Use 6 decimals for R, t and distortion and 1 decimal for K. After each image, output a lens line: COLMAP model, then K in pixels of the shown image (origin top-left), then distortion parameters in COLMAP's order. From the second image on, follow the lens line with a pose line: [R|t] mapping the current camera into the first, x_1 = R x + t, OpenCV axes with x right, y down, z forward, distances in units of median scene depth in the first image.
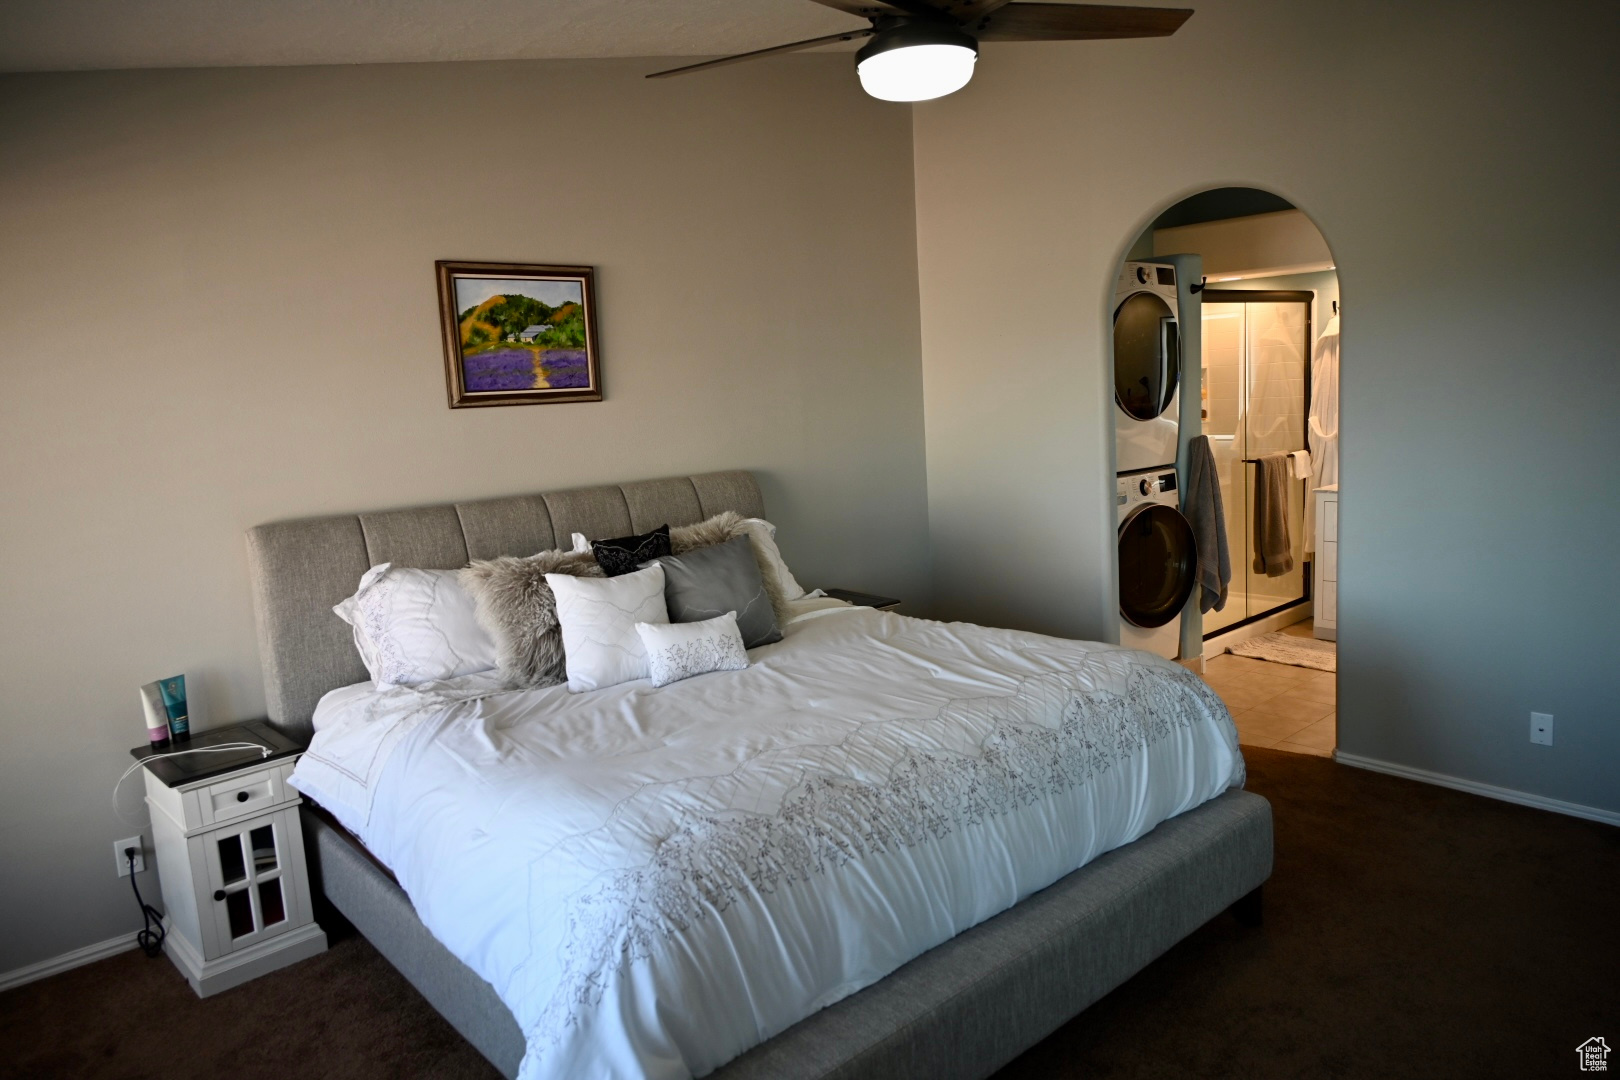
lens RADIAL K [[1072.7, 0, 810.0], [0, 1072.7, 540.0], [0, 0, 1]] dist [-0.005891, -0.004819]
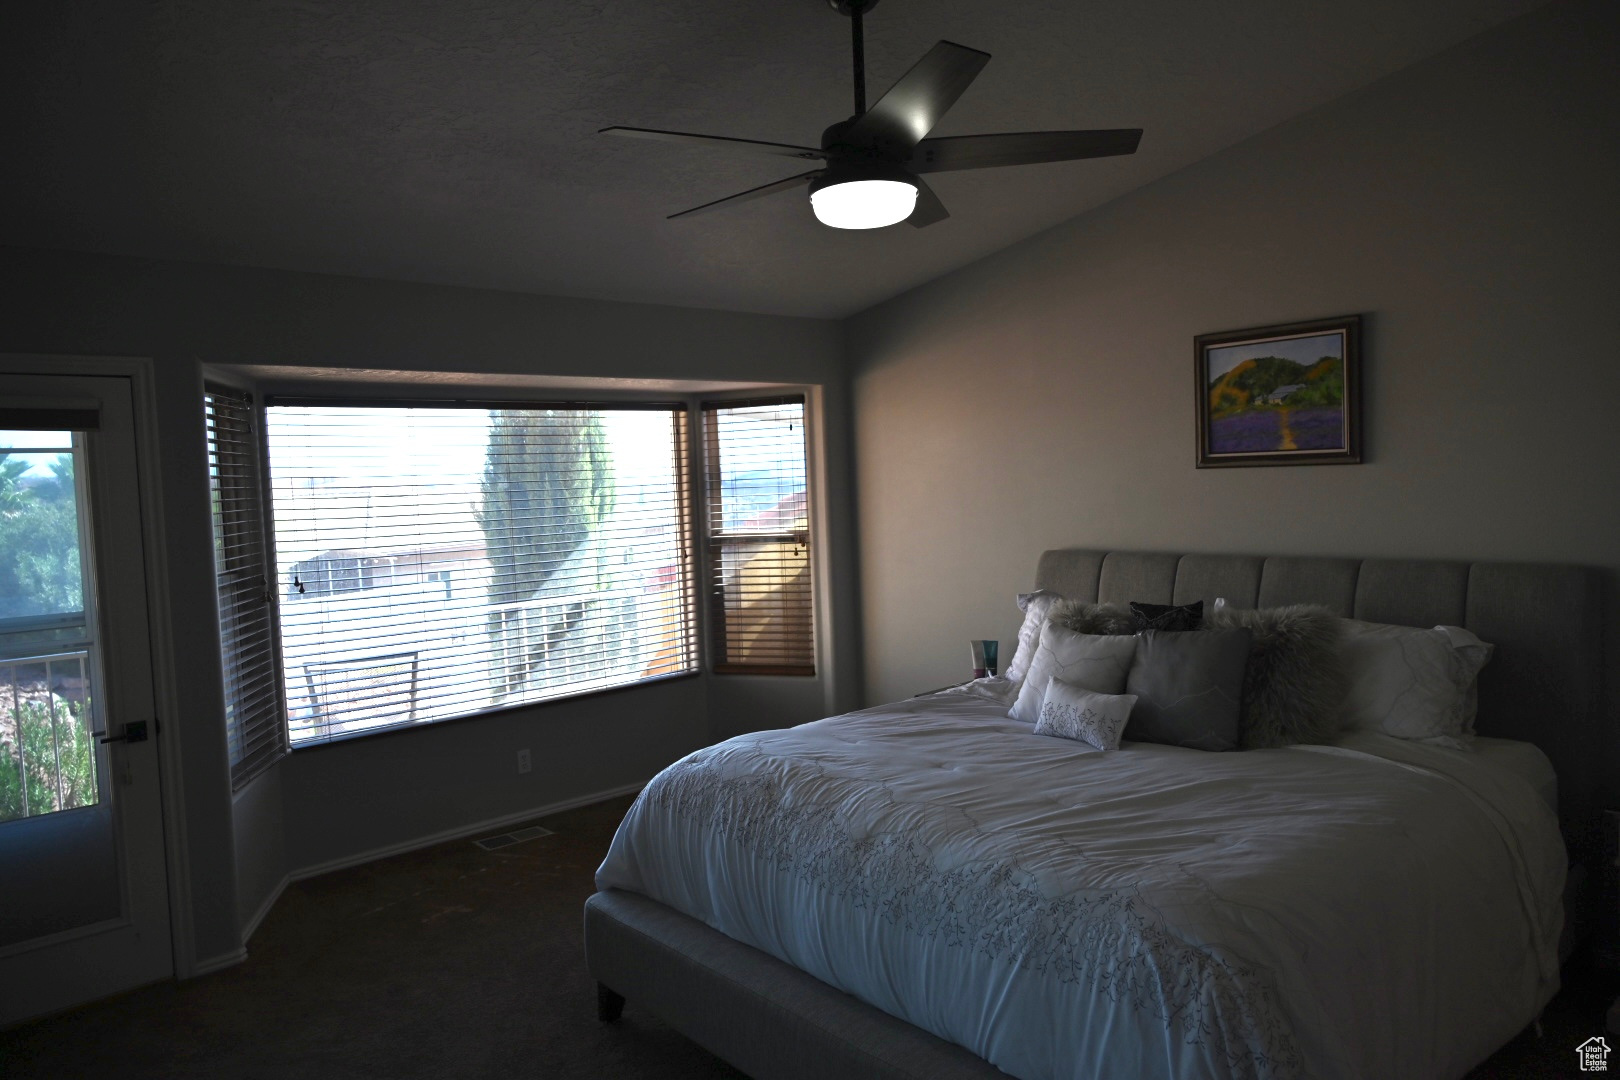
lens RADIAL K [[1072.7, 0, 810.0], [0, 1072.7, 540.0], [0, 0, 1]] dist [-0.005891, -0.004819]
pose [[0.010066, 0.109547, -0.993931, 0.758466], [-0.101155, 0.988994, 0.107978, -0.128105], [0.994820, 0.099454, 0.021037, 0.586223]]
